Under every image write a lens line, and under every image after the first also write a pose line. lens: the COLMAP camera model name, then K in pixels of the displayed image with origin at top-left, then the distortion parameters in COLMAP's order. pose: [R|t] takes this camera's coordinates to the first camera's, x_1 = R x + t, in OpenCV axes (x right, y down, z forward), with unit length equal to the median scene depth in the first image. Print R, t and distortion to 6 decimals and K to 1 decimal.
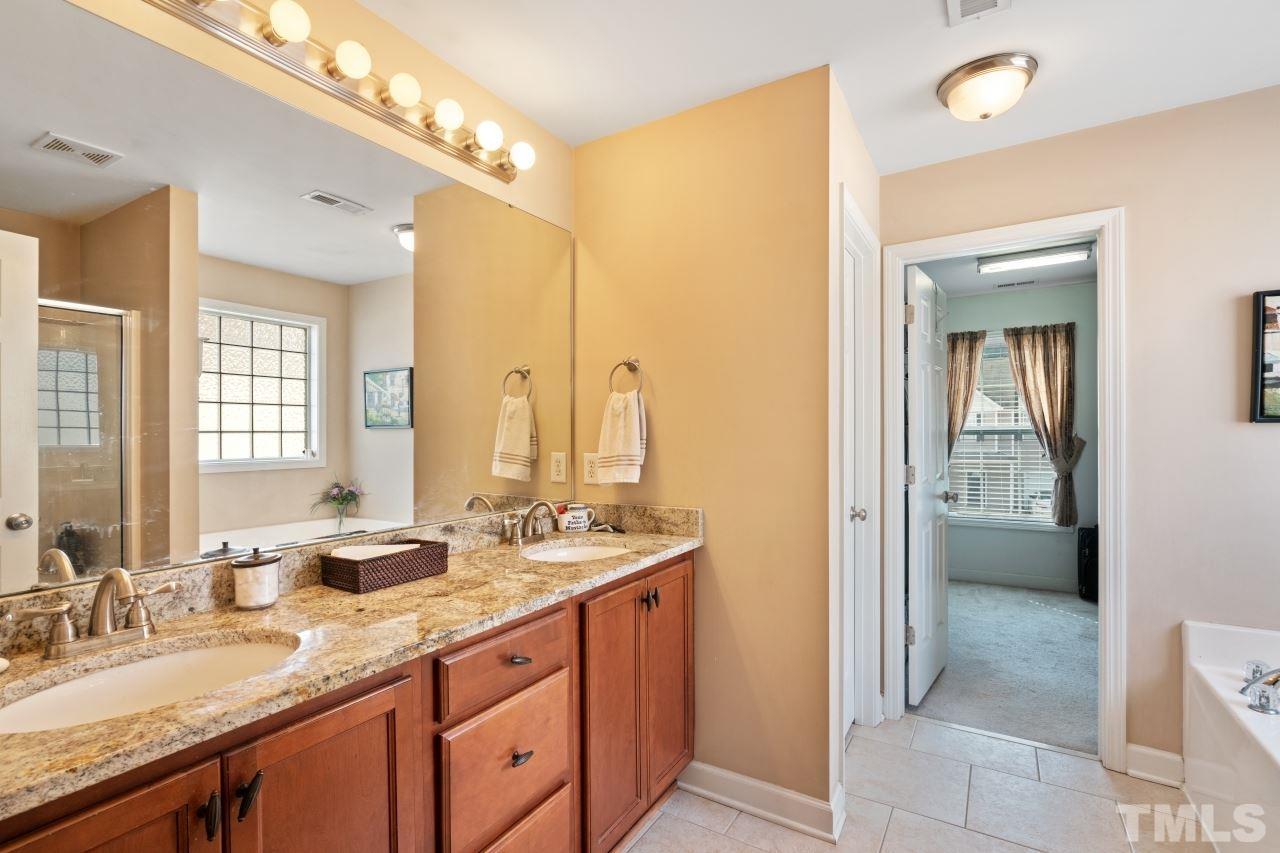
lens RADIAL K [[584.9, 0, 641.7], [0, 584.9, 441.9], [0, 0, 1]] dist [0.000351, 0.000004]
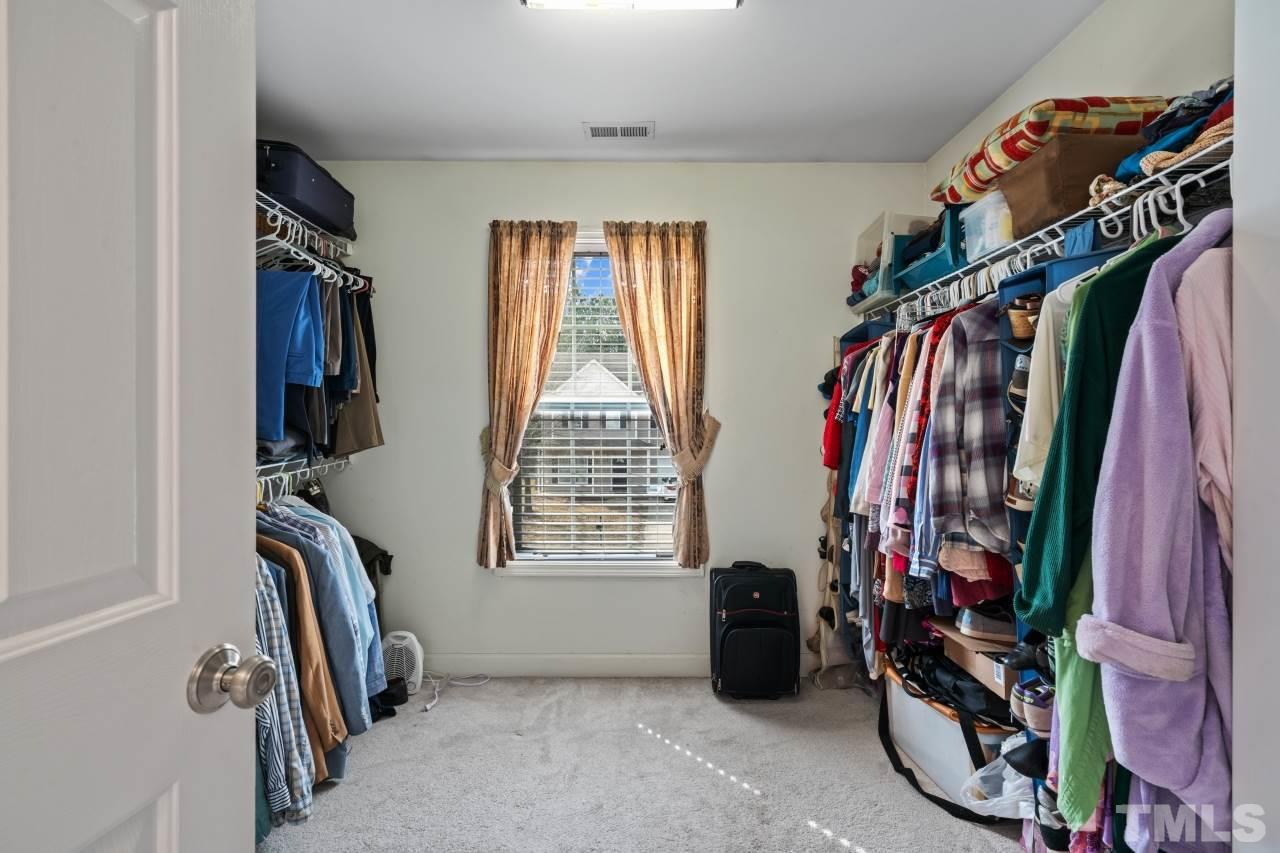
lens RADIAL K [[600.4, 0, 633.8], [0, 600.4, 416.9], [0, 0, 1]] dist [-0.002217, -0.000073]
pose [[0.858110, 0.014117, 0.513272, 0.364277], [-0.002739, 0.999734, -0.022916, 0.007248], [-0.513458, 0.018258, 0.857920, 0.513785]]
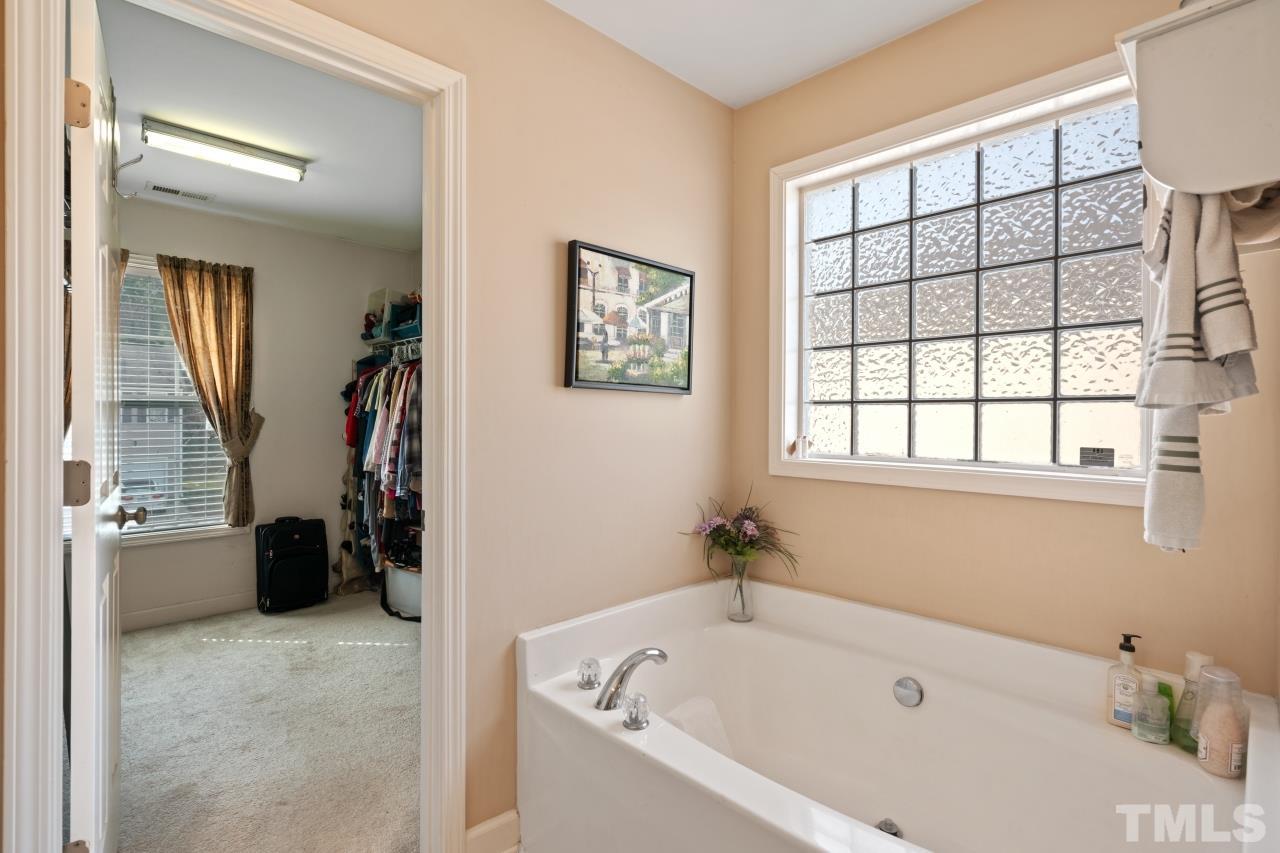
lens RADIAL K [[600.4, 0, 633.8], [0, 600.4, 416.9], [0, 0, 1]] dist [-0.002217, -0.000073]
pose [[0.254941, 0.007377, 0.966929, 0.082773], [0.006473, 0.999935, -0.009336, 0.008895], [-0.966935, 0.008639, 0.254877, 0.289000]]
